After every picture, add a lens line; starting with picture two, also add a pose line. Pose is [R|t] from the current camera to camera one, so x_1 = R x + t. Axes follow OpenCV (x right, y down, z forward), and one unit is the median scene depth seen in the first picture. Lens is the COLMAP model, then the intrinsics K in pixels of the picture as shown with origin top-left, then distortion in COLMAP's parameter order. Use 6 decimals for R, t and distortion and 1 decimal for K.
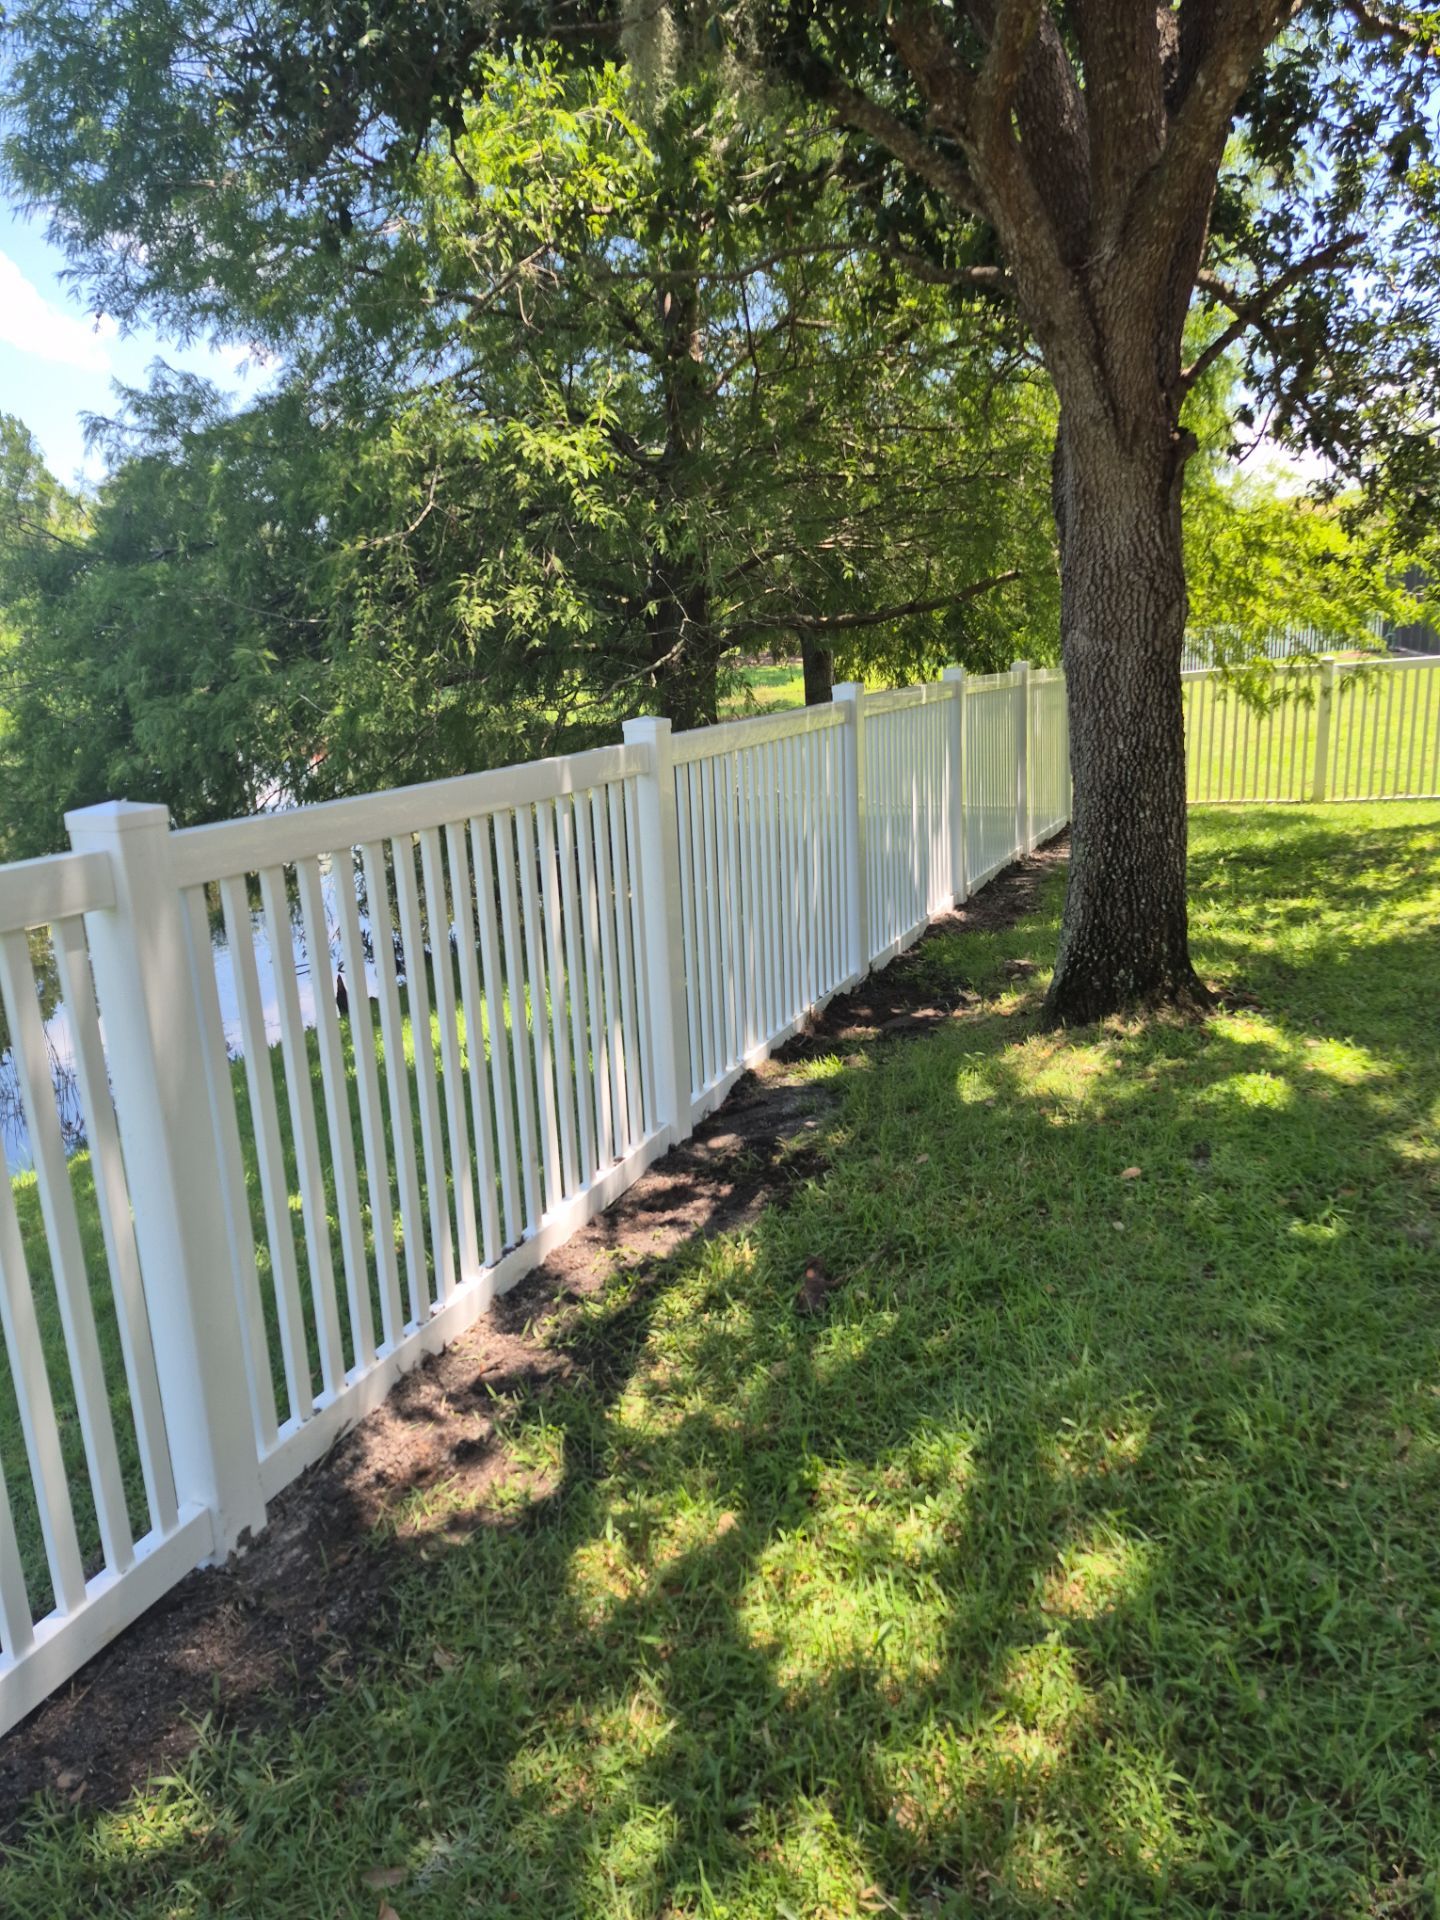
lens RADIAL K [[1387.6, 0, 720.3], [0, 1387.6, 1039.2], [0, 0, 1]] dist [0.064140, -0.079211]
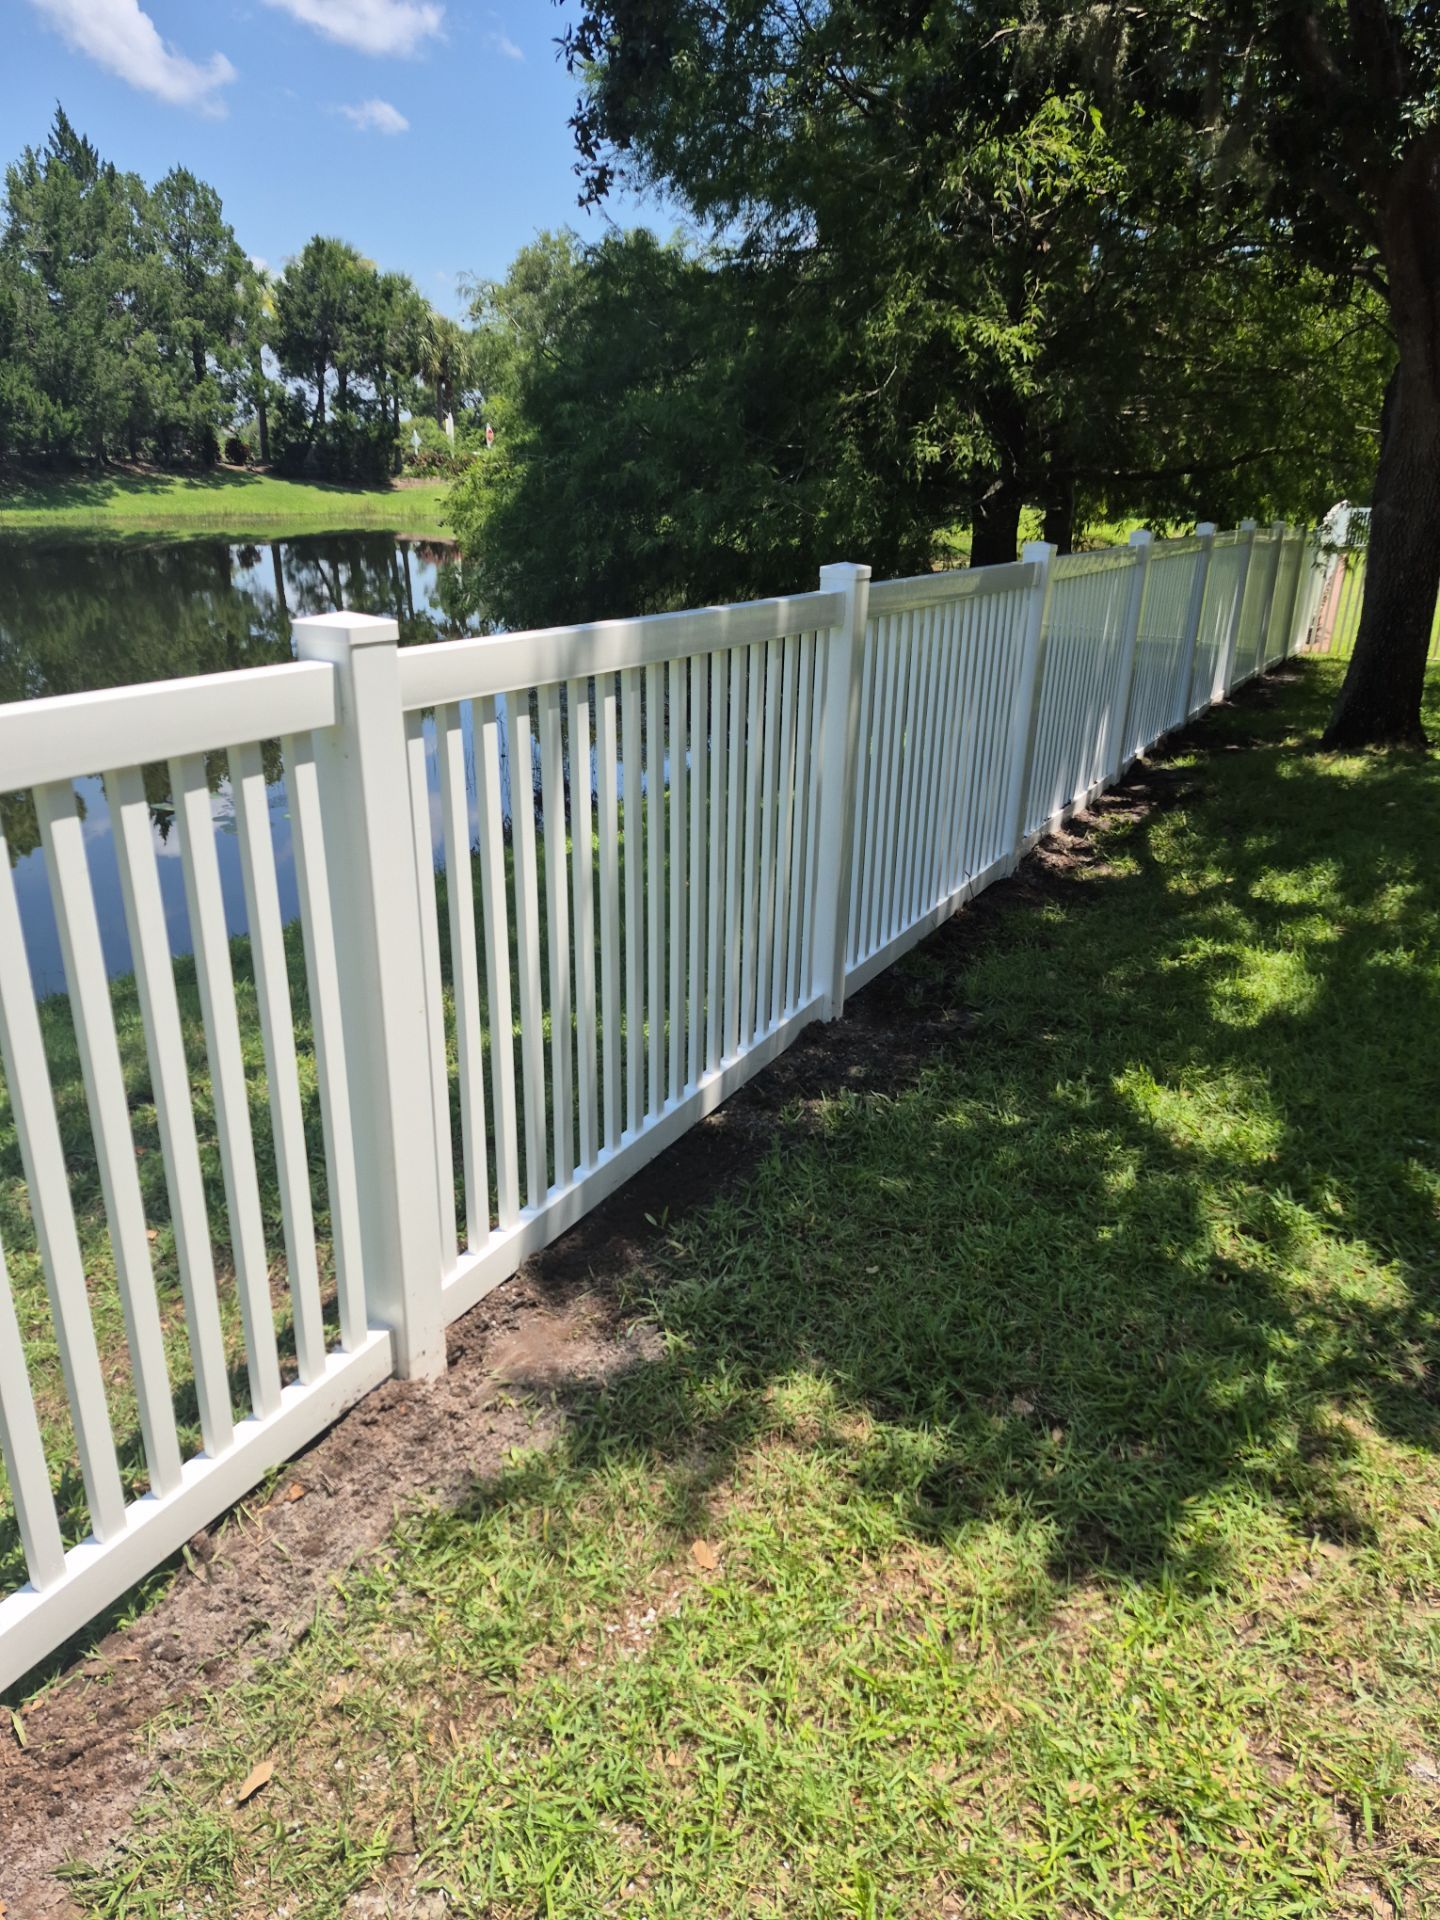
lens RADIAL K [[1387.4, 0, 732.4], [0, 1387.4, 1037.0], [0, 0, 1]] dist [0.023411, -0.028815]
pose [[0.992635, 0.110820, -0.048929, -0.260035], [-0.104853, 0.988258, 0.111135, 0.165235], [0.060670, -0.105186, 0.992600, -0.537152]]
